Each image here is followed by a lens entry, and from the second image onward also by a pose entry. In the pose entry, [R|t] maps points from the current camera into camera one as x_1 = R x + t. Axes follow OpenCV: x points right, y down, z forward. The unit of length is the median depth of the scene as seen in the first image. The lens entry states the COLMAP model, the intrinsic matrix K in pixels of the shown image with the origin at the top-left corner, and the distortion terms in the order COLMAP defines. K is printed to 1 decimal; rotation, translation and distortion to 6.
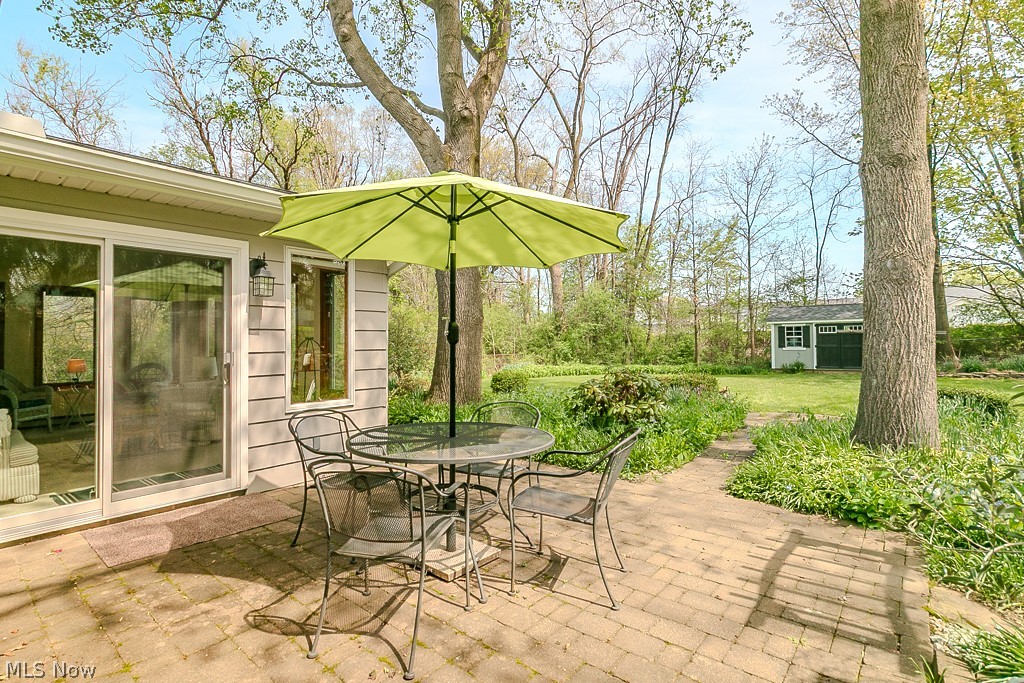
lens RADIAL K [[485.9, 0, 514.7], [0, 485.9, 337.0], [0, 0, 1]] dist [-0.001307, -0.000190]
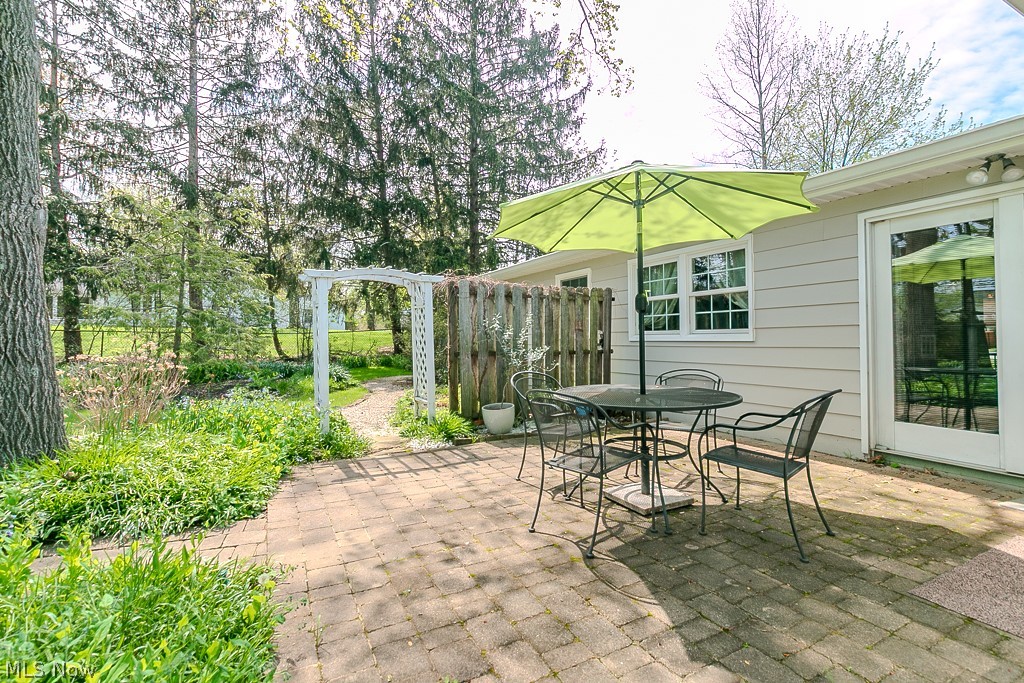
lens RADIAL K [[485.9, 0, 514.7], [0, 485.9, 337.0], [0, 0, 1]] dist [-0.001307, -0.000190]
pose [[-0.913474, 0.011351, 0.406739, -0.303328], [0.003295, 0.999784, -0.020501, 0.093789], [-0.406884, -0.017386, -0.913314, 2.079677]]
